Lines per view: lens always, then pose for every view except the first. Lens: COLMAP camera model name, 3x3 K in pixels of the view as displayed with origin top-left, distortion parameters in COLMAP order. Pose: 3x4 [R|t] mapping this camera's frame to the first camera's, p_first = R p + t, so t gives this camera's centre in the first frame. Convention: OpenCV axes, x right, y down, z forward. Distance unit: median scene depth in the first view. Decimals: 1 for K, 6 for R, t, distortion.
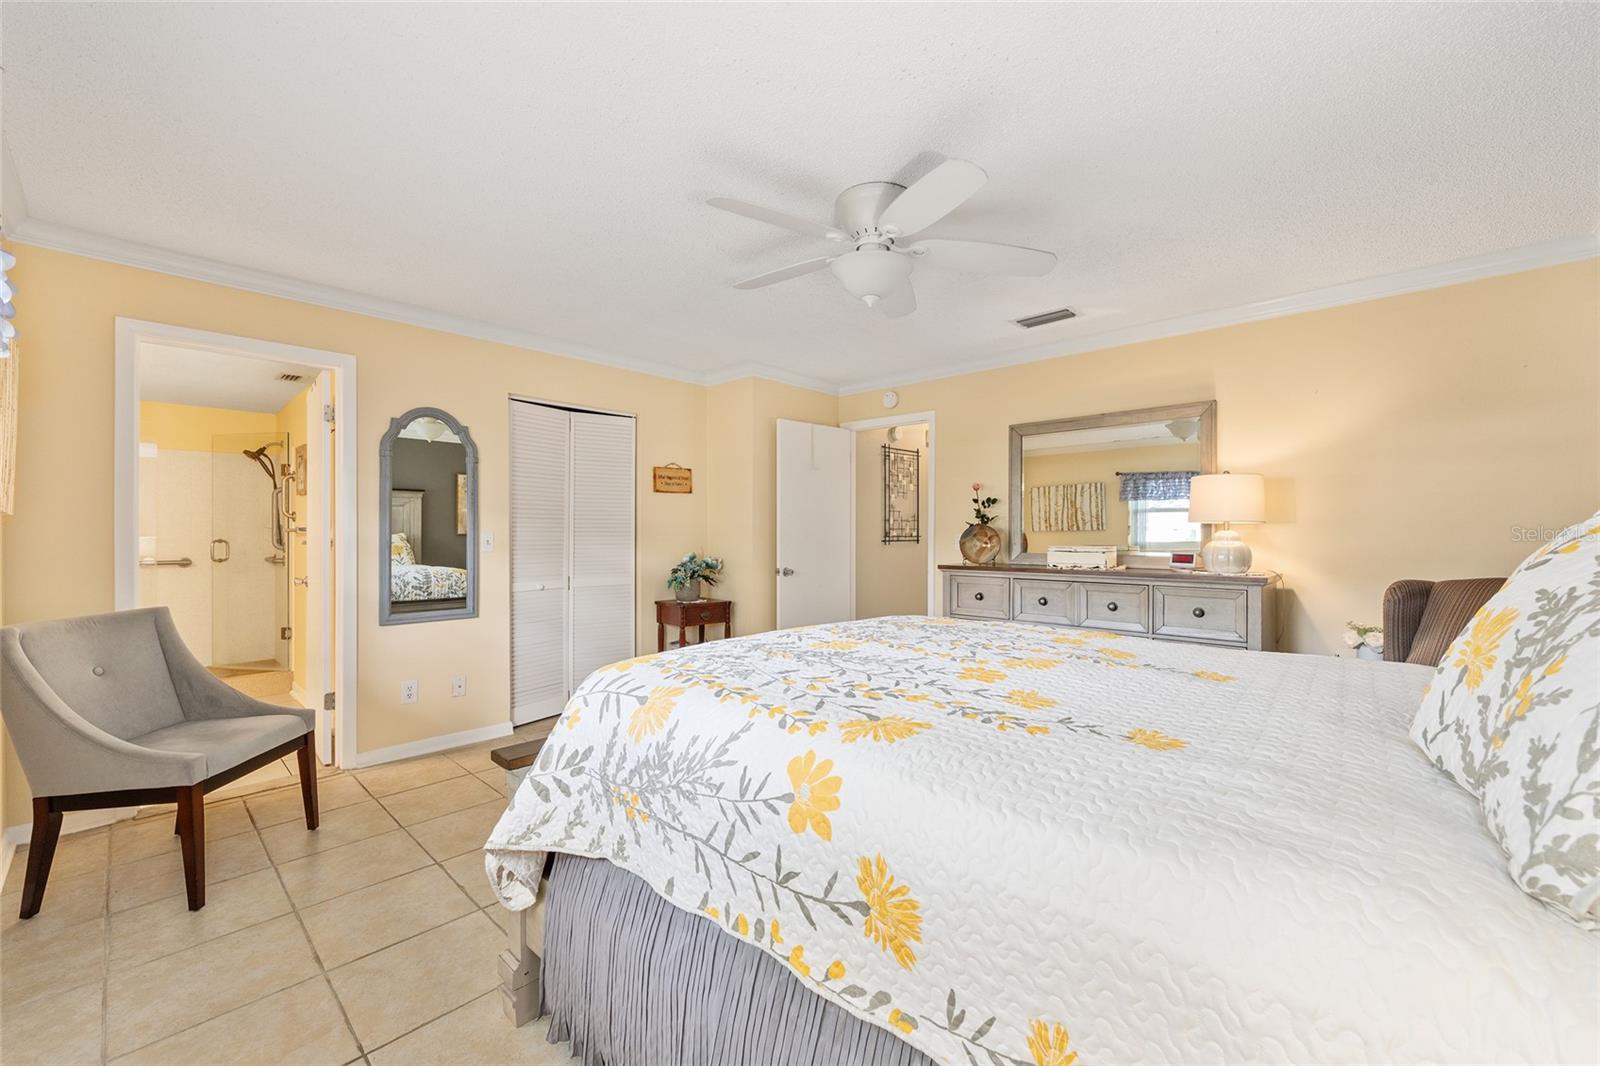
lens RADIAL K [[644.7, 0, 801.7], [0, 644.7, 535.2], [0, 0, 1]] dist [-0.001198, 0.000389]
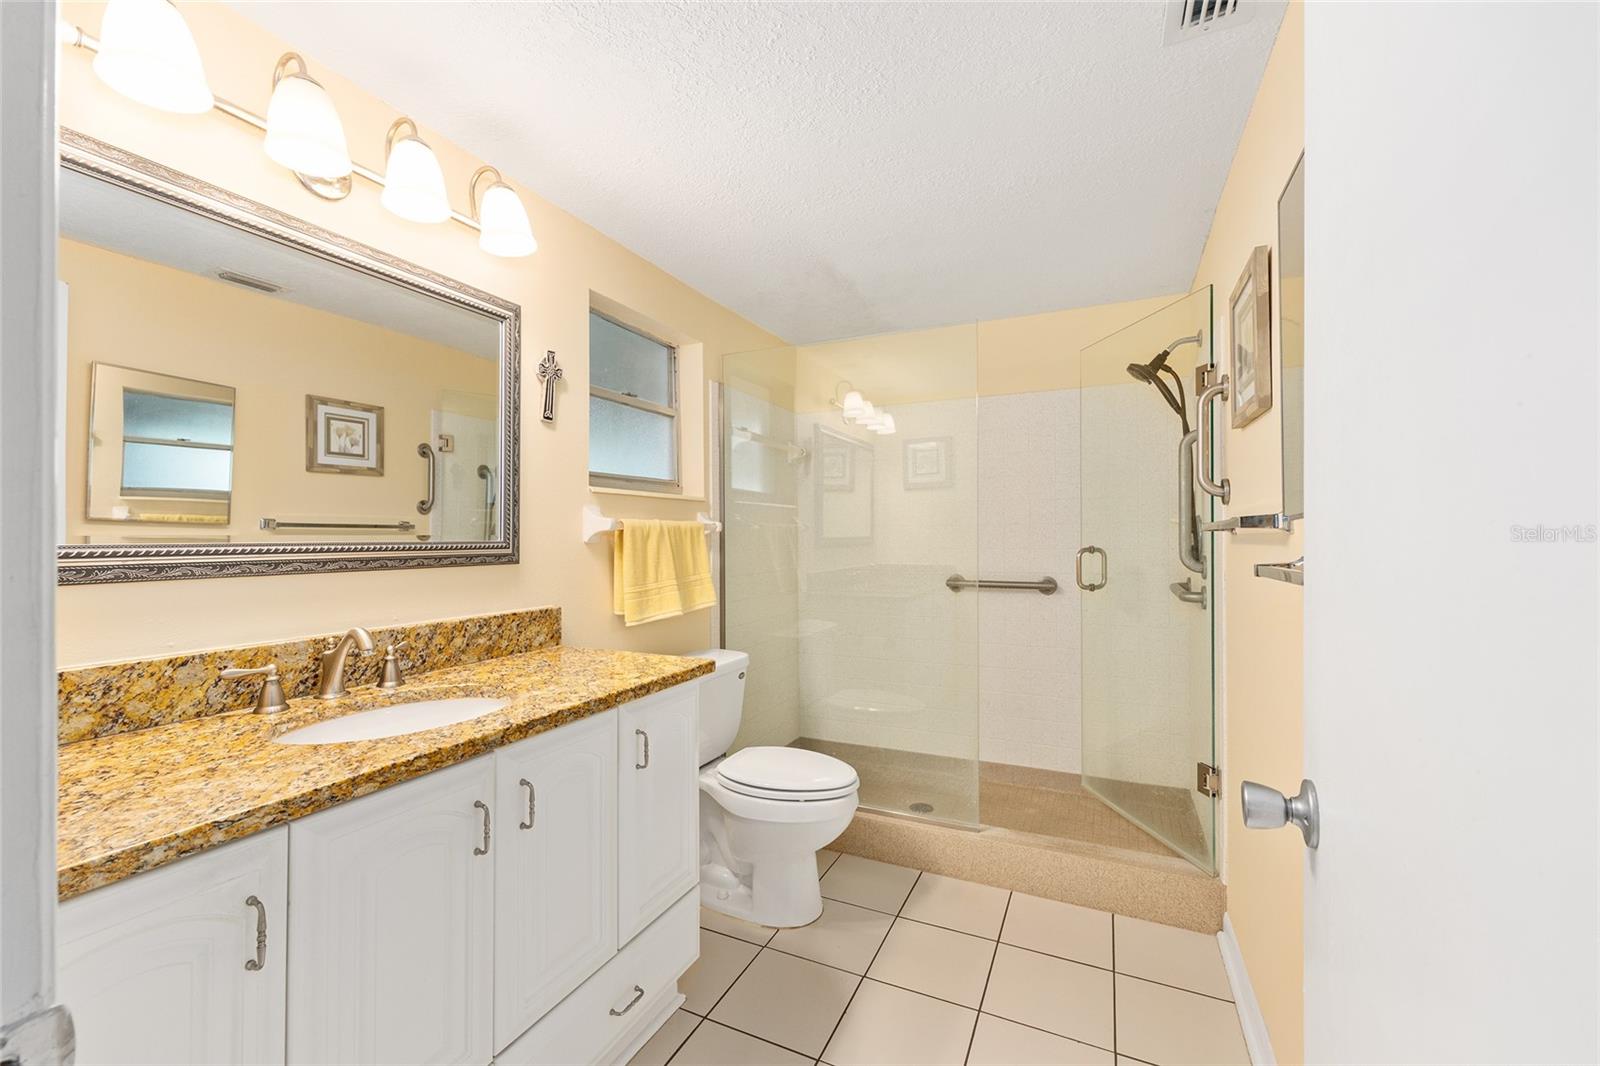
lens RADIAL K [[644.7, 0, 801.7], [0, 644.7, 535.2], [0, 0, 1]] dist [-0.001198, 0.000389]
pose [[0.321555, -0.006473, -0.946869, -0.483431], [-0.001373, 0.999972, -0.007303, 0.001429], [0.946890, 0.003648, 0.321538, 0.608844]]
